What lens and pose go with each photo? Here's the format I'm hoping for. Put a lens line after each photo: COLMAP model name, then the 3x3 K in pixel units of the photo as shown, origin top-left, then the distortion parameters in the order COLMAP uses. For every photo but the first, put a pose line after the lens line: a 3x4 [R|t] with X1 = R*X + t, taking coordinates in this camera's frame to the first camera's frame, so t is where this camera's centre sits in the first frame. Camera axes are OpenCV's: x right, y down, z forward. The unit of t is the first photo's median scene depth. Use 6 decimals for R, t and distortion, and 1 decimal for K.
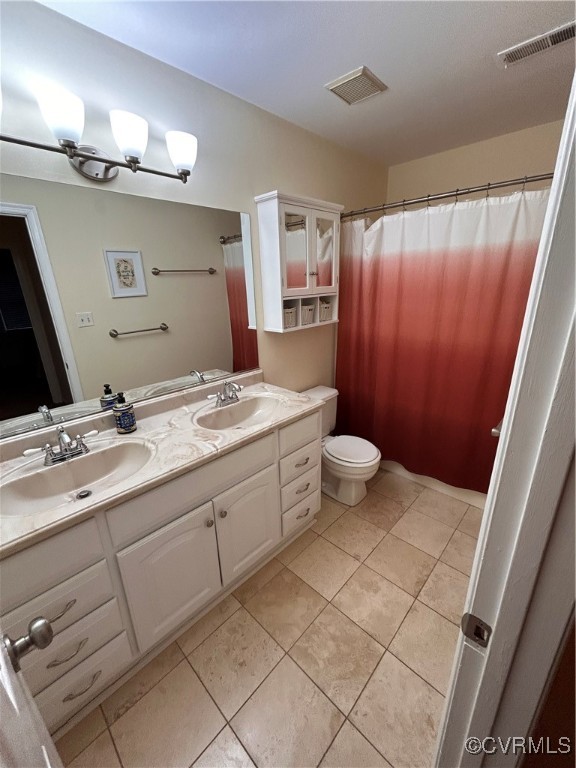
lens RADIAL K [[311.9, 0, 288.0], [0, 311.9, 384.0], [0, 0, 1]] dist [-0.002565, -0.000029]
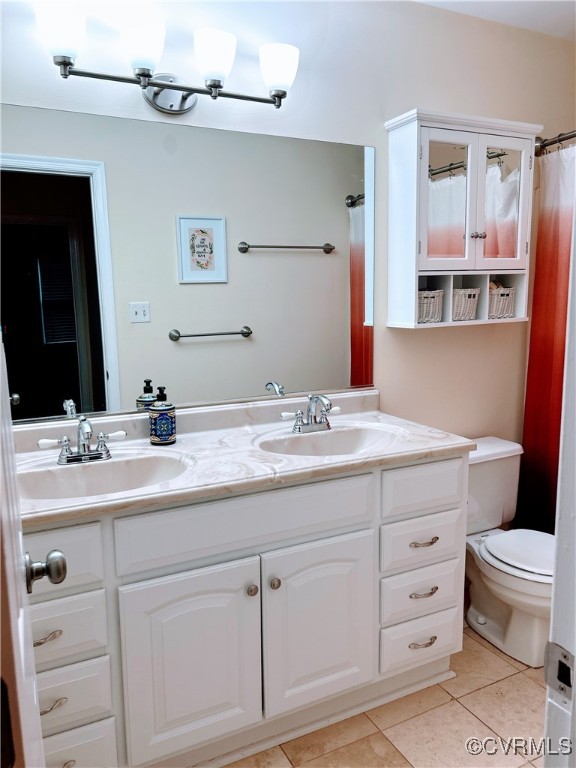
lens RADIAL K [[580.5, 0, 285.3], [0, 580.5, 385.4], [0, 0, 1]] dist [0.062495, -0.079697]
pose [[0.942183, 0.061787, -0.329353, 0.140480], [-0.112486, 0.984141, -0.137163, 0.143466], [0.315655, 0.166281, 0.934191, -0.134385]]
